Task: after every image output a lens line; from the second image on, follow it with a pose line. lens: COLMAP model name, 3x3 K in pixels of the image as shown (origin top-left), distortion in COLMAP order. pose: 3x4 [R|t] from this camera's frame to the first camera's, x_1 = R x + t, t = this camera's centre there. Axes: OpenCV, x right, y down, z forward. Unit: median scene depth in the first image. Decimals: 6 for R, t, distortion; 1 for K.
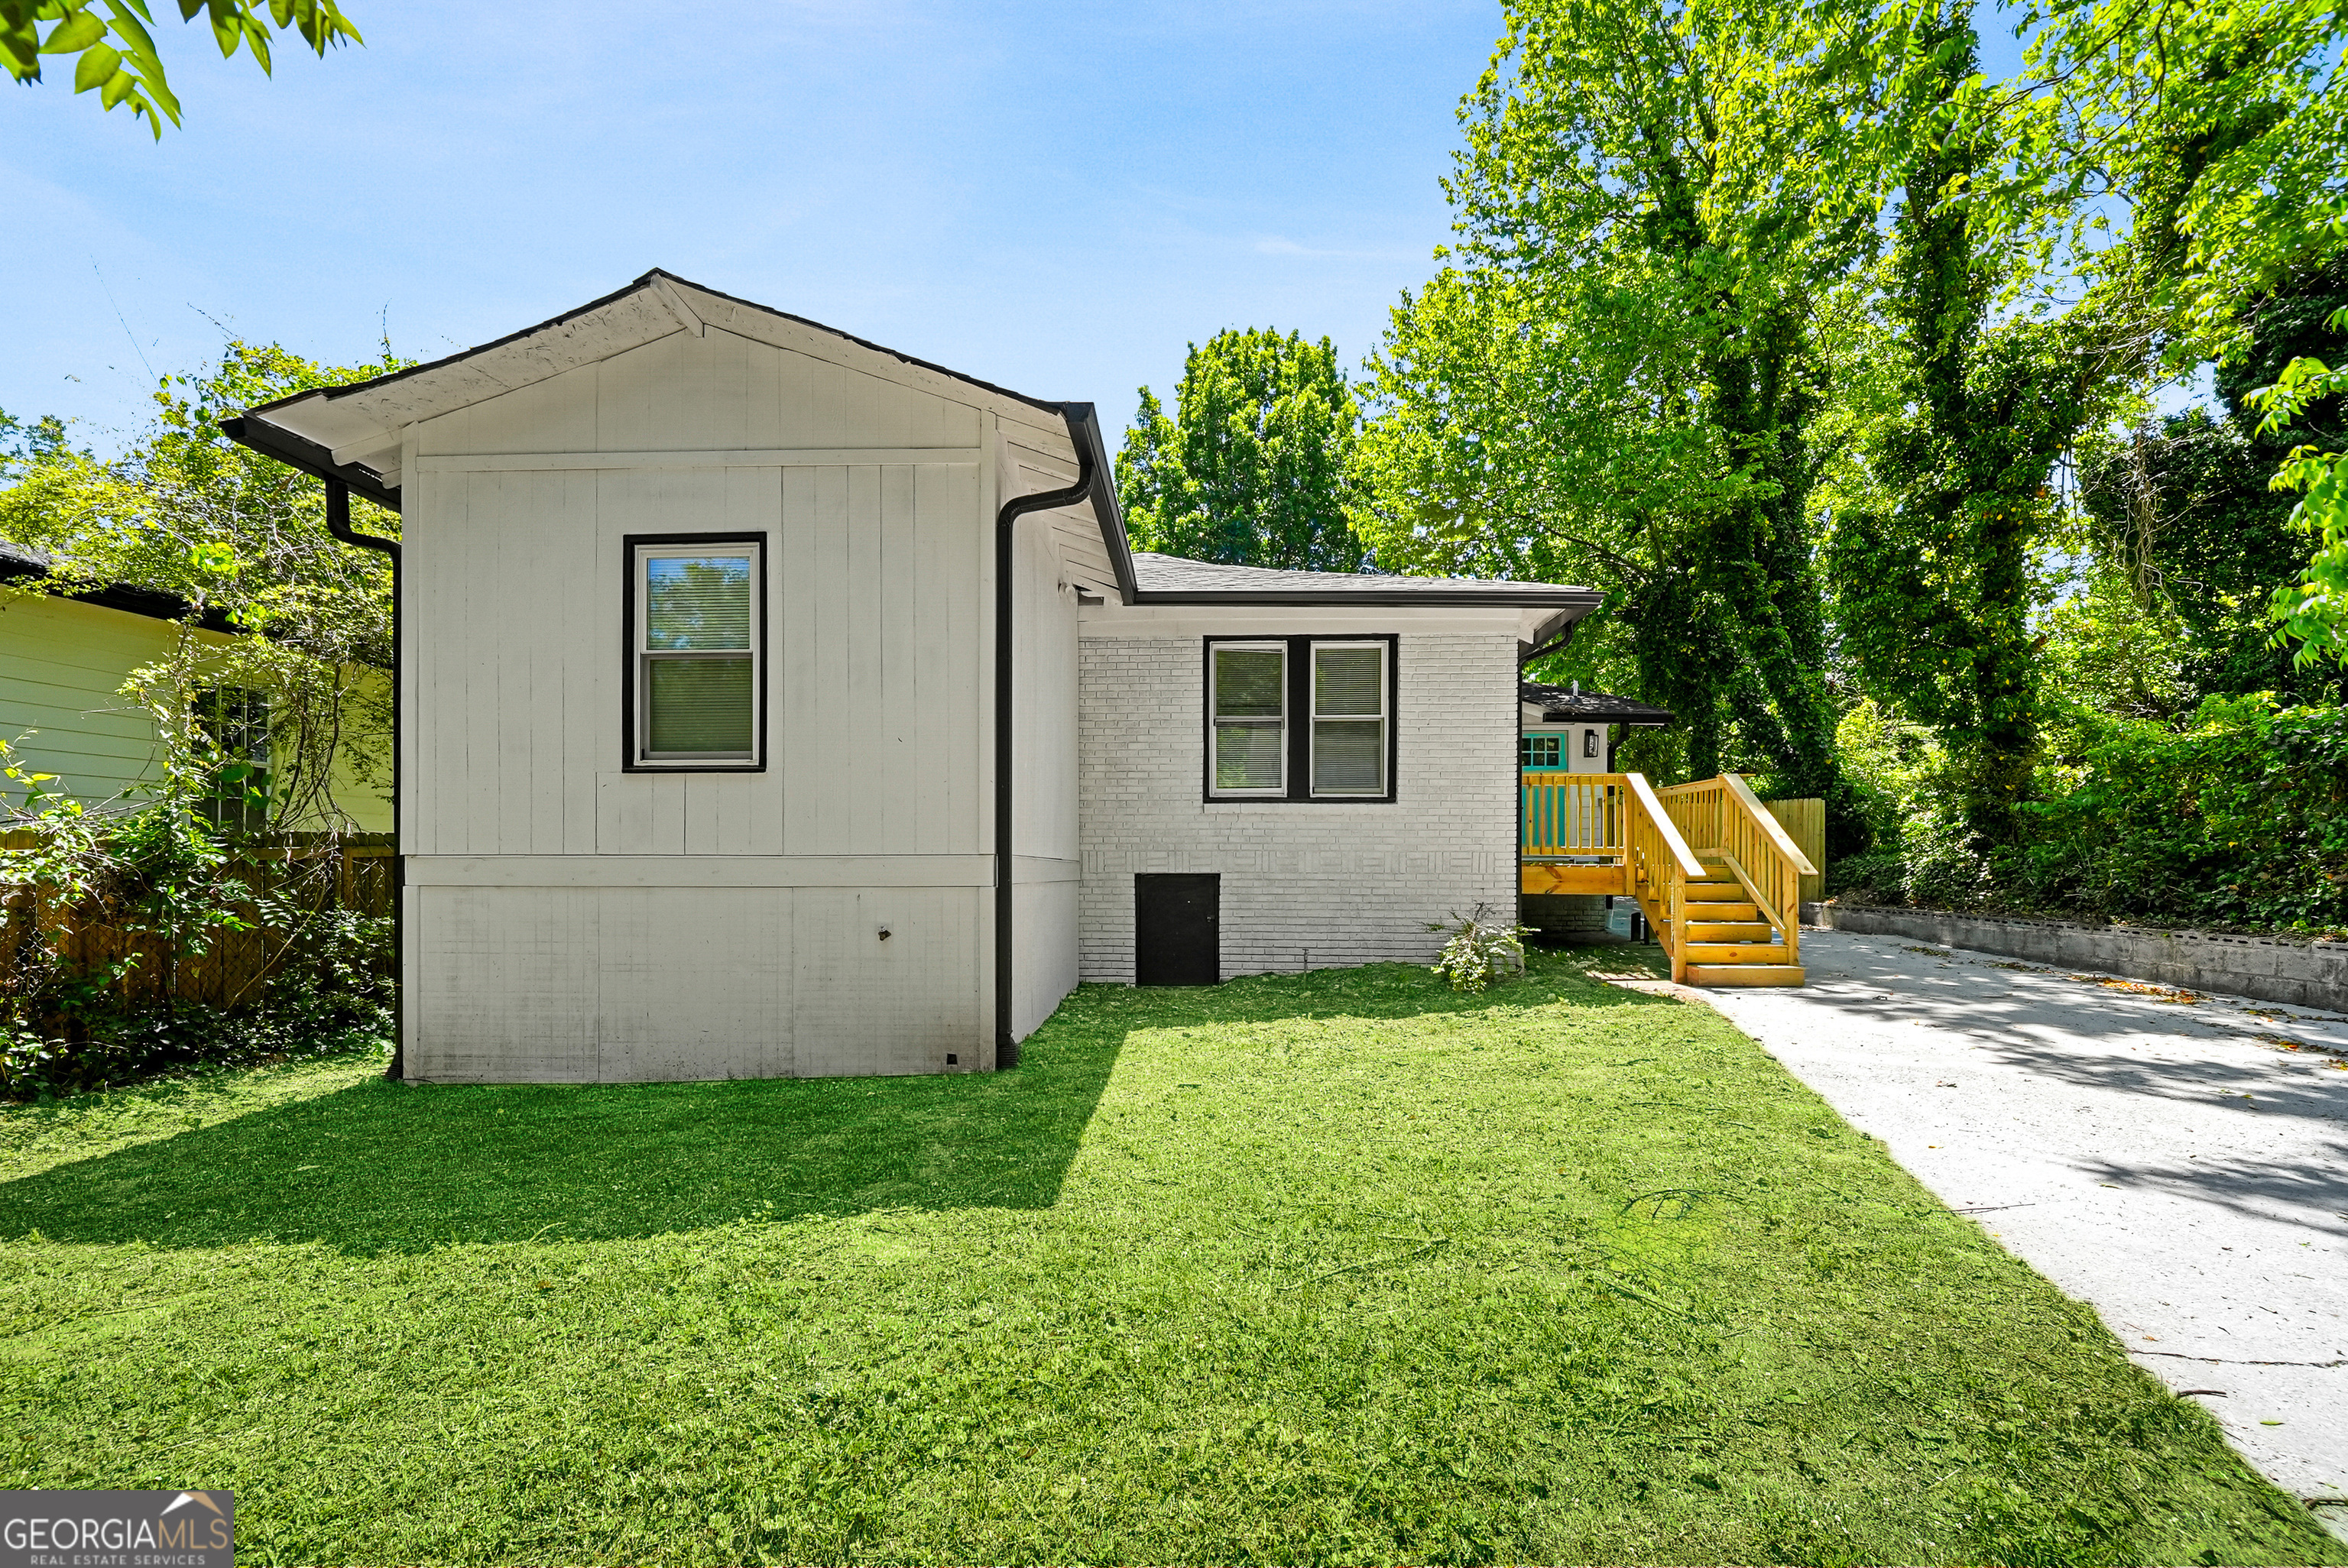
lens RADIAL K [[946.1, 0, 1189.3], [0, 946.1, 857.9], [0, 0, 1]] dist [0.001554, 0.000115]
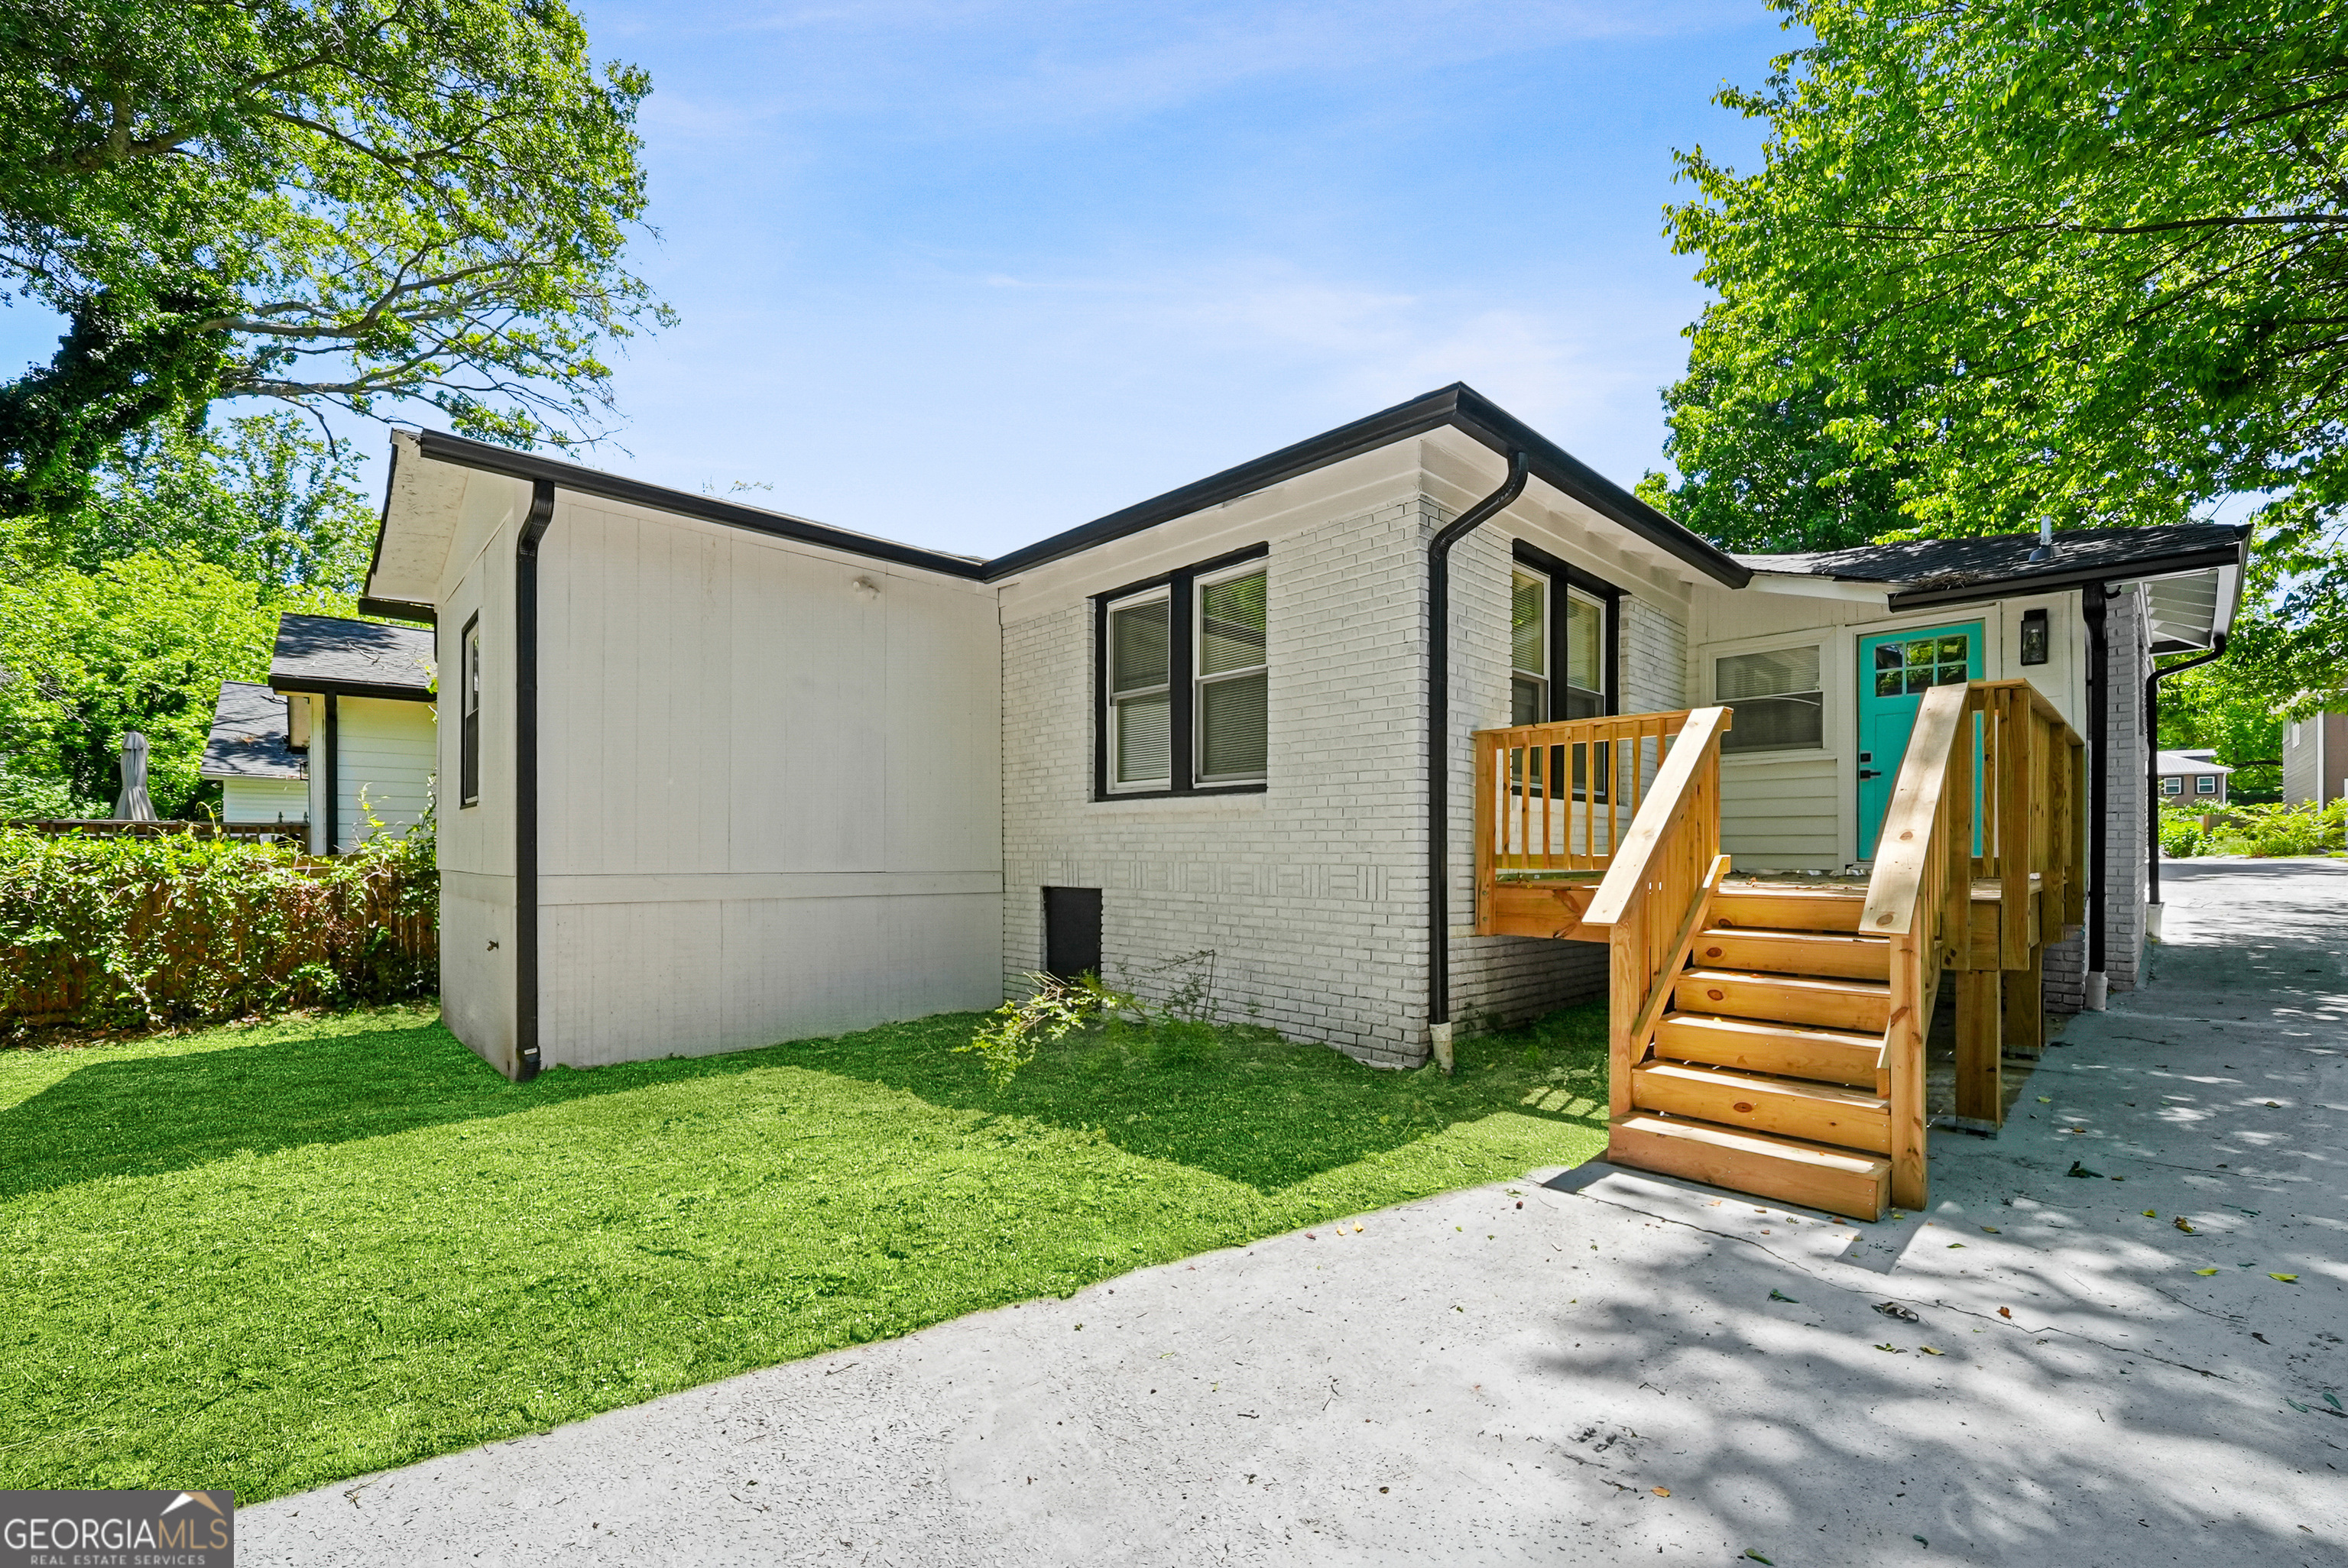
lens RADIAL K [[946.1, 0, 1189.3], [0, 946.1, 857.9], [0, 0, 1]] dist [0.001554, 0.000115]
pose [[0.718812, 0.002504, -0.695200, 0.639340], [0.005855, 0.999936, 0.009656, -0.017204], [0.695180, -0.011011, 0.718751, 0.466875]]
